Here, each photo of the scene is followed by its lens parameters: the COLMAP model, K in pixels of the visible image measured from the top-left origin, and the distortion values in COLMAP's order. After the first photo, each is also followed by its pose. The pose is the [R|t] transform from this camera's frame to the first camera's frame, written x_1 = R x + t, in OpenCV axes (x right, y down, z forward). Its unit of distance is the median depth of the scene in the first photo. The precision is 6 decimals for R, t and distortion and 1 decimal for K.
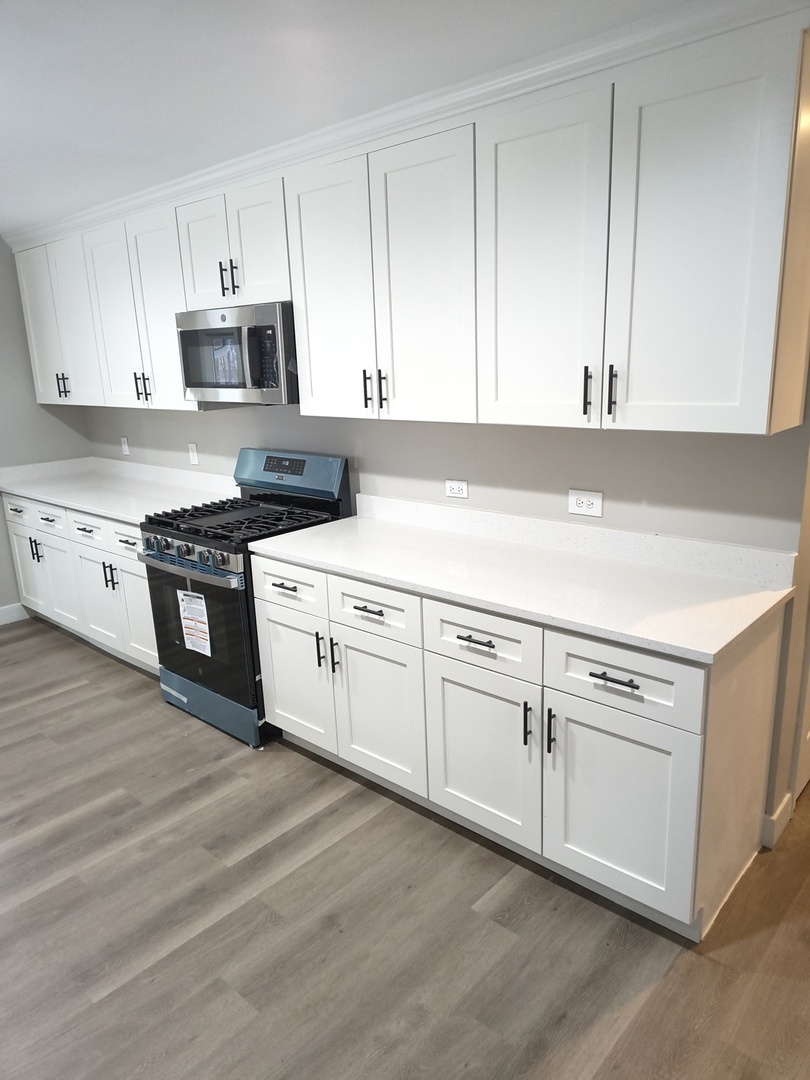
lens RADIAL K [[739.7, 0, 405.0], [0, 739.7, 540.0], [0, 0, 1]] dist [0.075738, -0.092753]
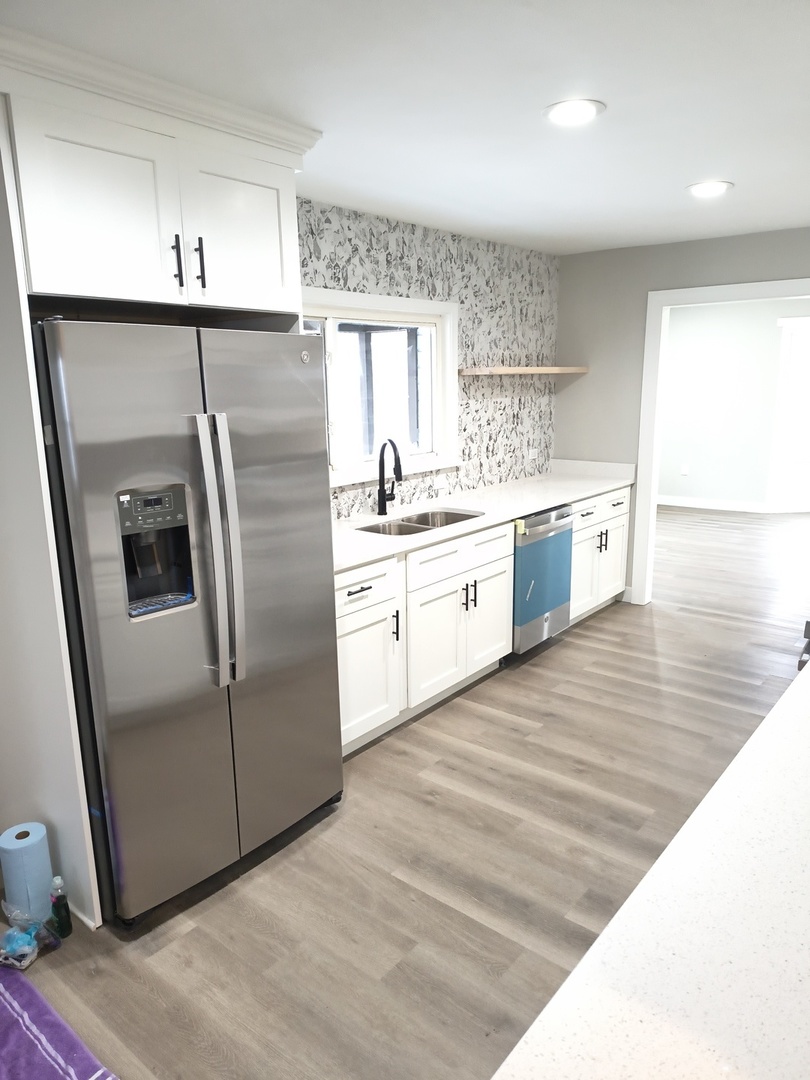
lens RADIAL K [[739.7, 0, 405.0], [0, 739.7, 540.0], [0, 0, 1]] dist [0.075738, -0.092753]
pose [[0.047657, 0.249831, -0.967116, 0.573530], [-0.232192, 0.944464, 0.232537, -0.184609], [0.971502, 0.213475, 0.103019, 0.663152]]
